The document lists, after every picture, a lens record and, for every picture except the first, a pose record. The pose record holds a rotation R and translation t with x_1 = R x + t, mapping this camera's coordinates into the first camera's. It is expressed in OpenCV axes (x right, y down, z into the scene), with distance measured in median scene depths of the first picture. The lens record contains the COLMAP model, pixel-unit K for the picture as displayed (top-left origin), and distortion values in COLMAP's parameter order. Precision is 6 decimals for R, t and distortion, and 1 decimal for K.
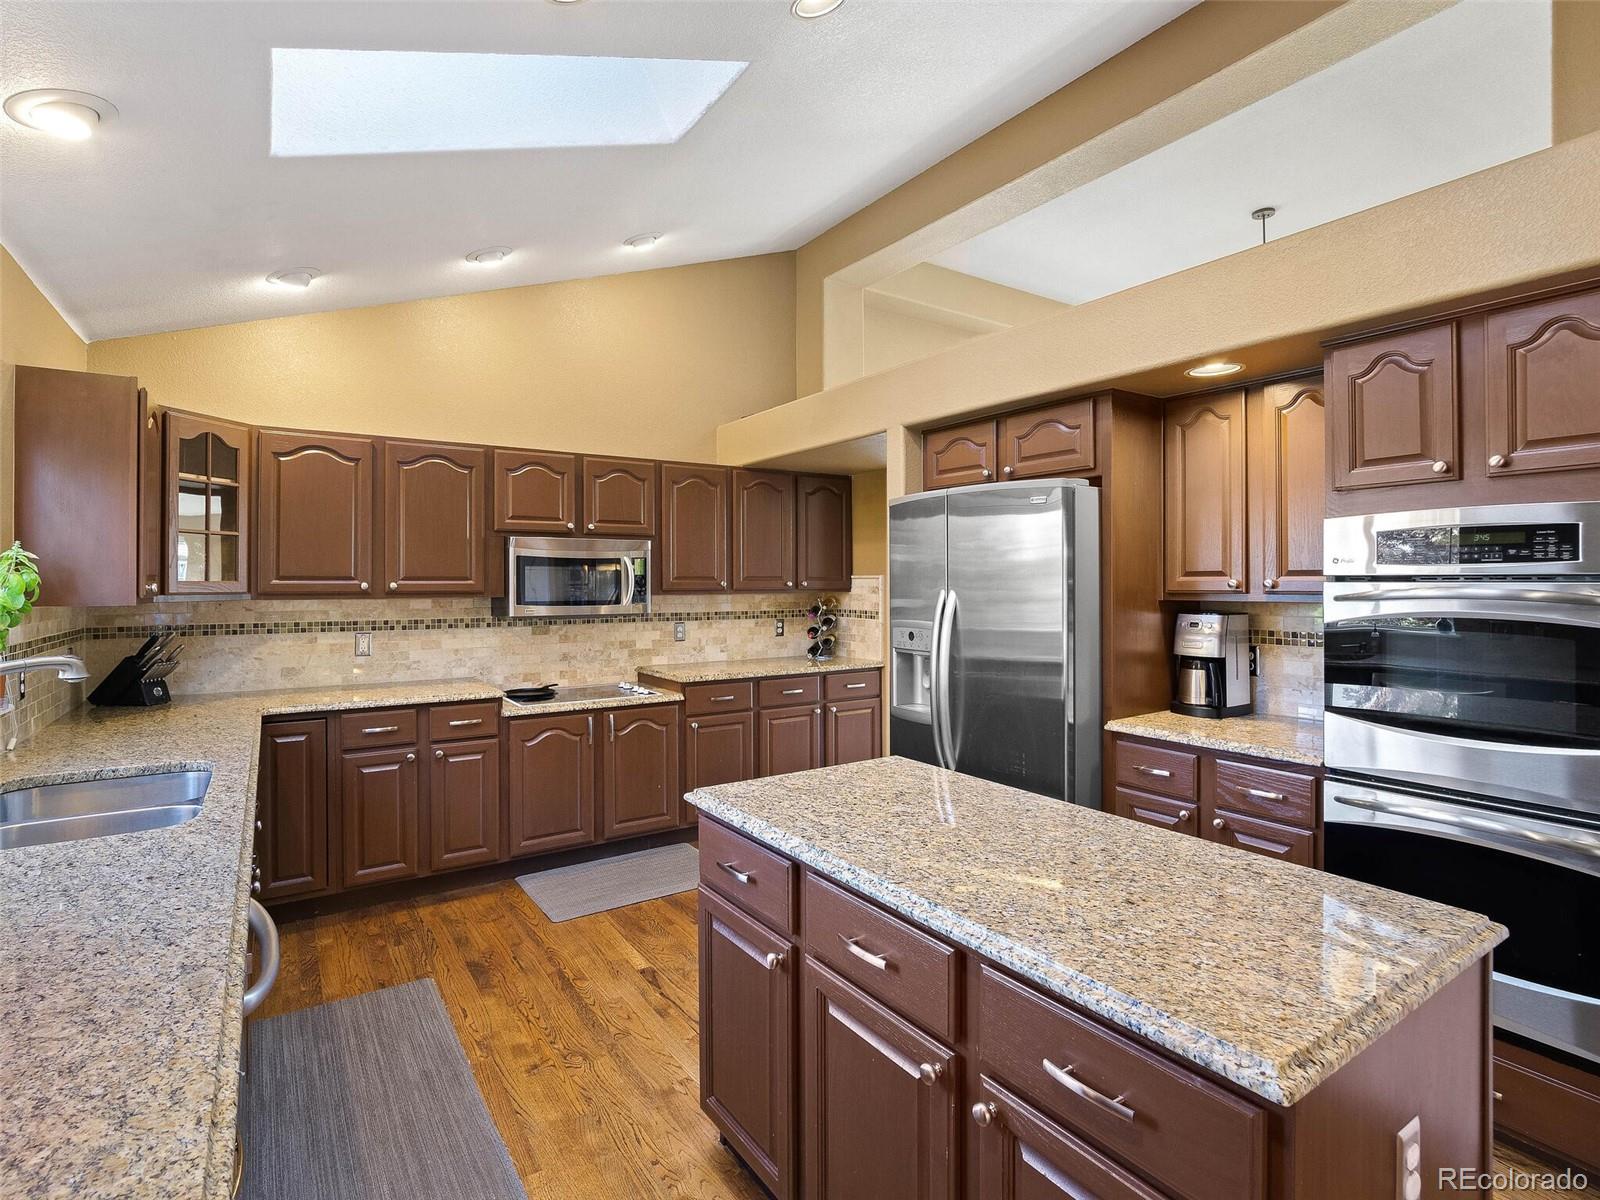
lens RADIAL K [[804.3, 0, 798.8], [0, 804.3, 579.1], [0, 0, 1]] dist [-0.017042, 0.000383]
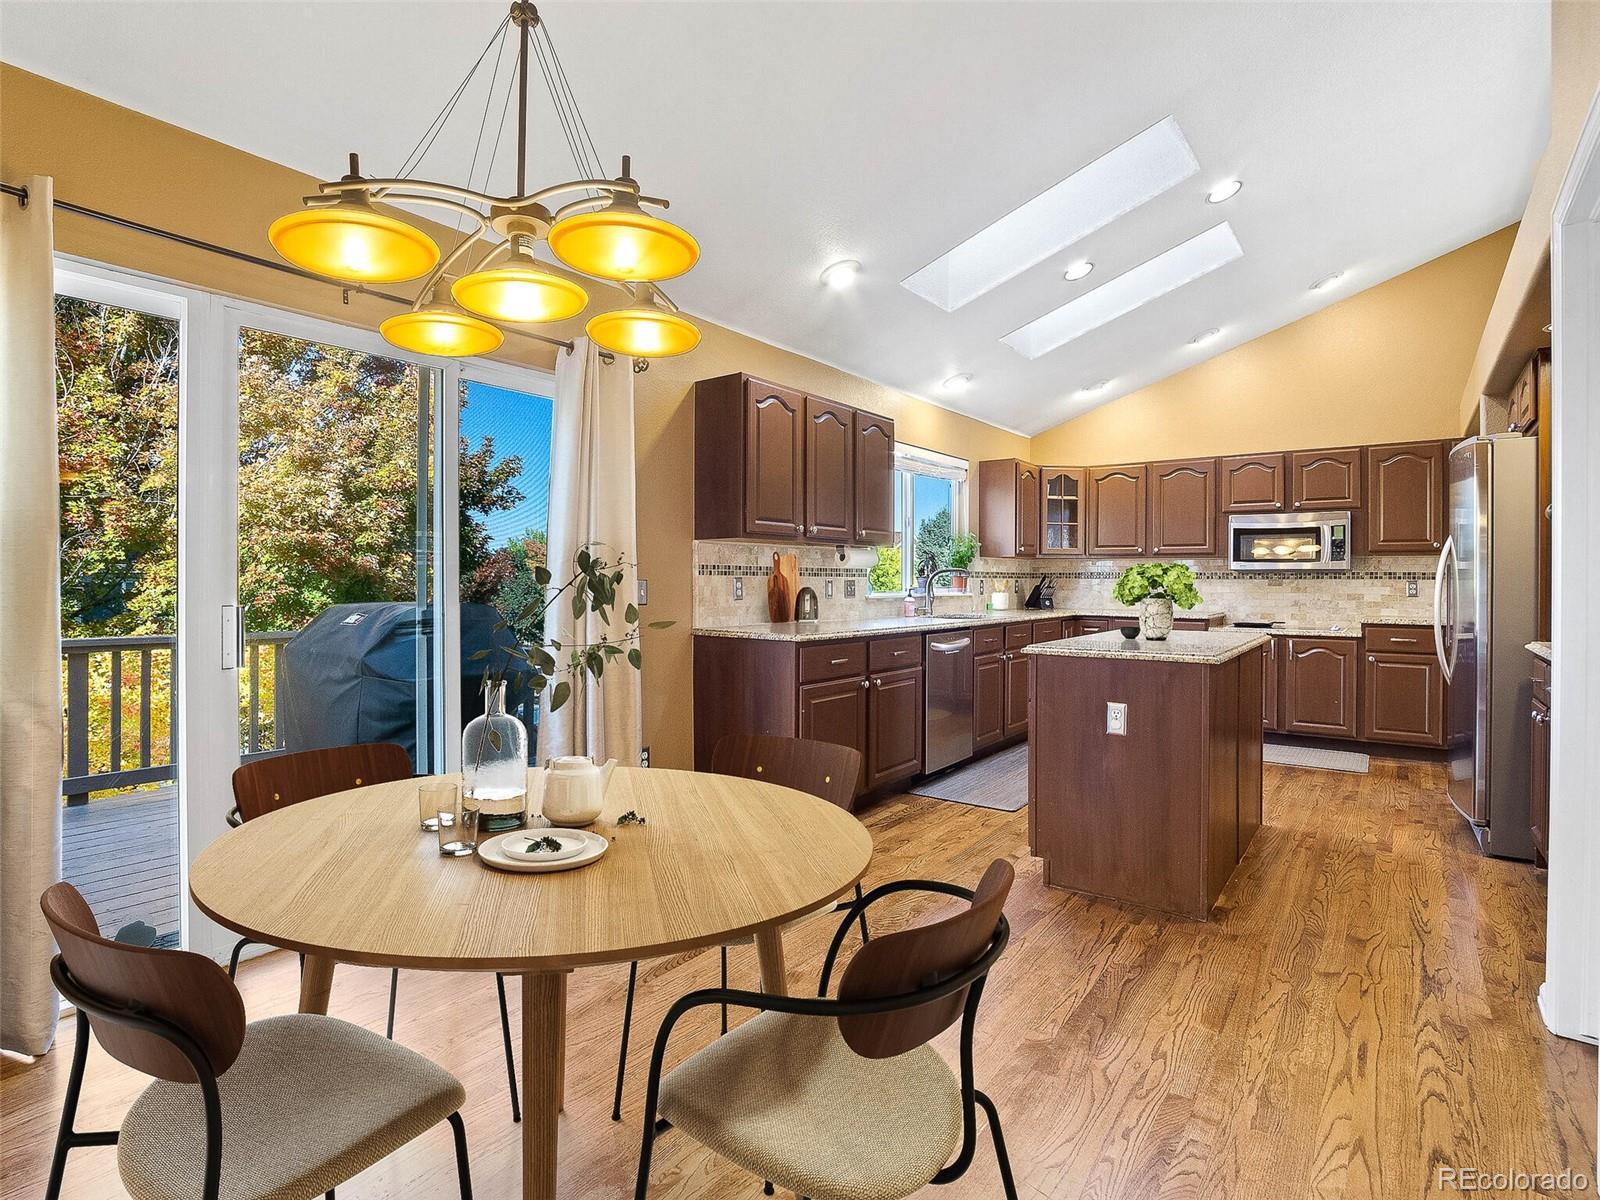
lens RADIAL K [[823.7, 0, 794.6], [0, 823.7, 584.0], [0, 0, 1]] dist [-0.021903, -0.000143]
pose [[0.333451, 0.007948, -0.942734, 0.811830], [-0.002248, 0.999968, 0.007635, 0.064565], [0.942765, -0.000426, 0.333458, -0.269859]]
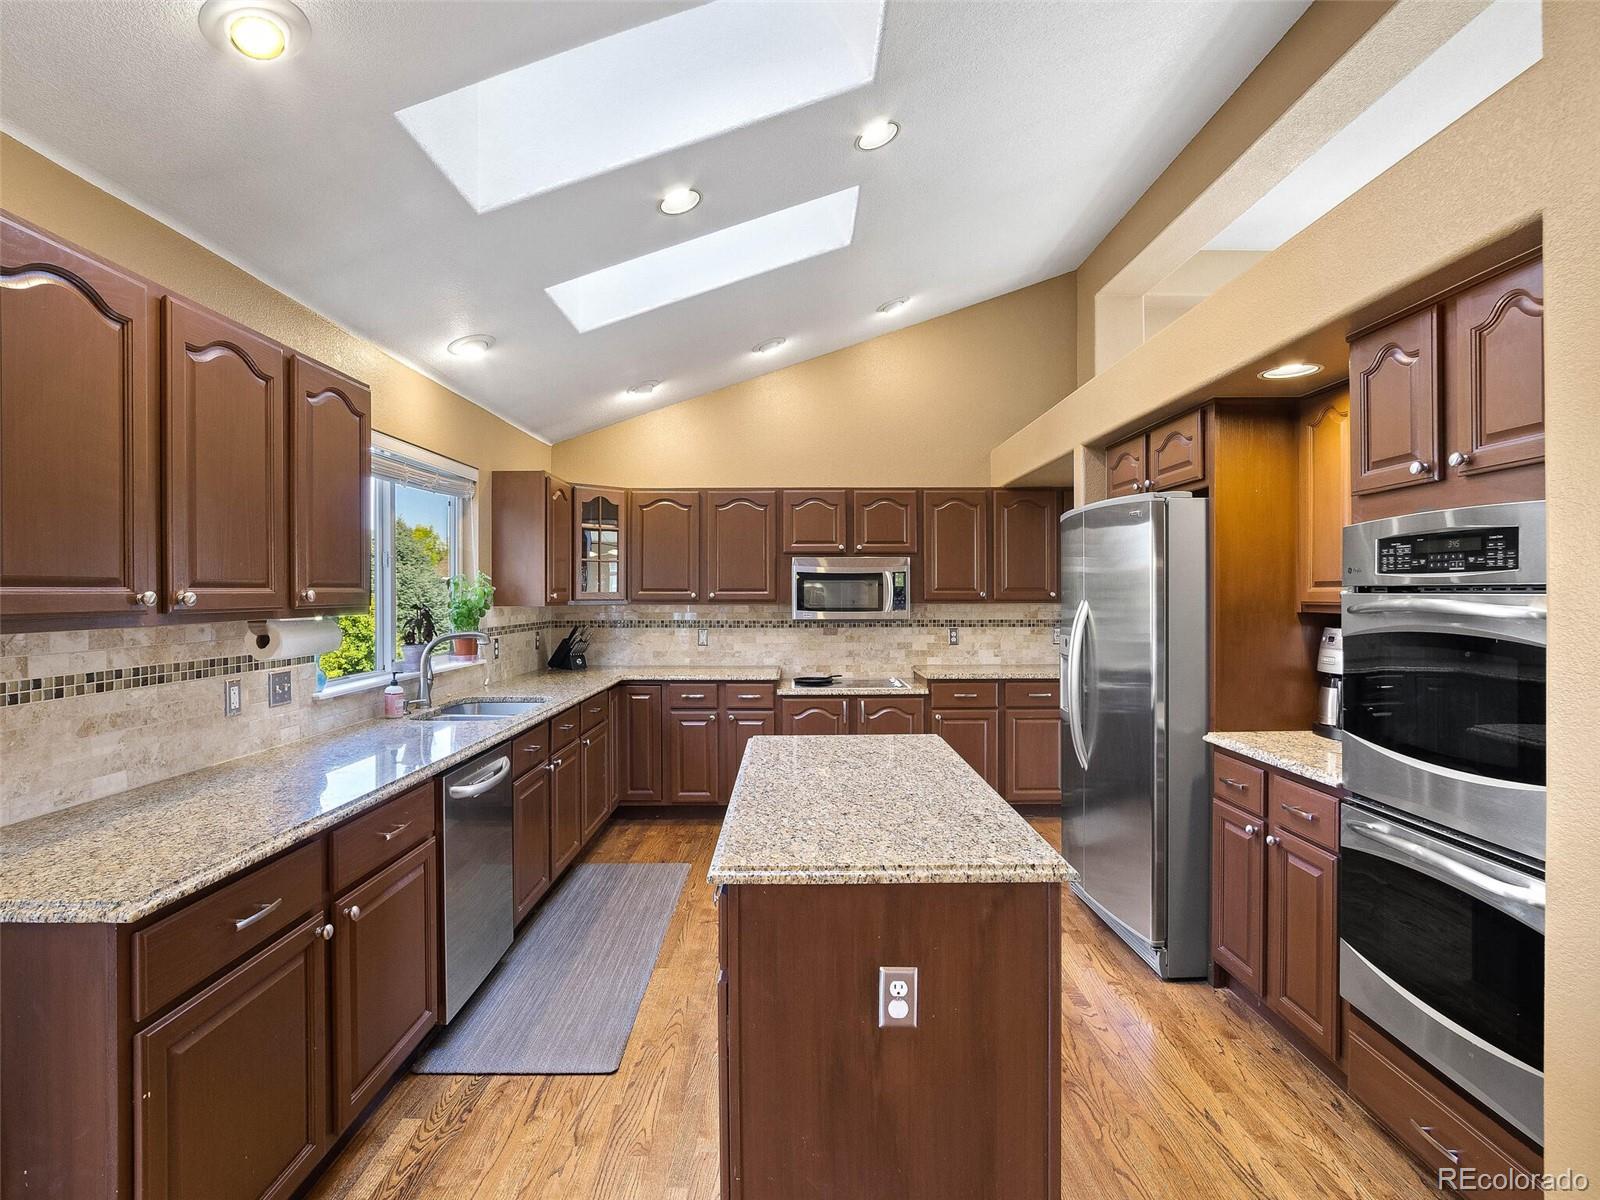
lens RADIAL K [[809.7, 0, 798.2], [0, 809.7, 594.6], [0, 0, 1]] dist [-0.021408, 0.000491]
pose [[0.833404, 0.001919, -0.552662, 0.372113], [0.001568, 0.999982, 0.005836, -0.000617], [0.552663, -0.005730, 0.833385, -0.084008]]
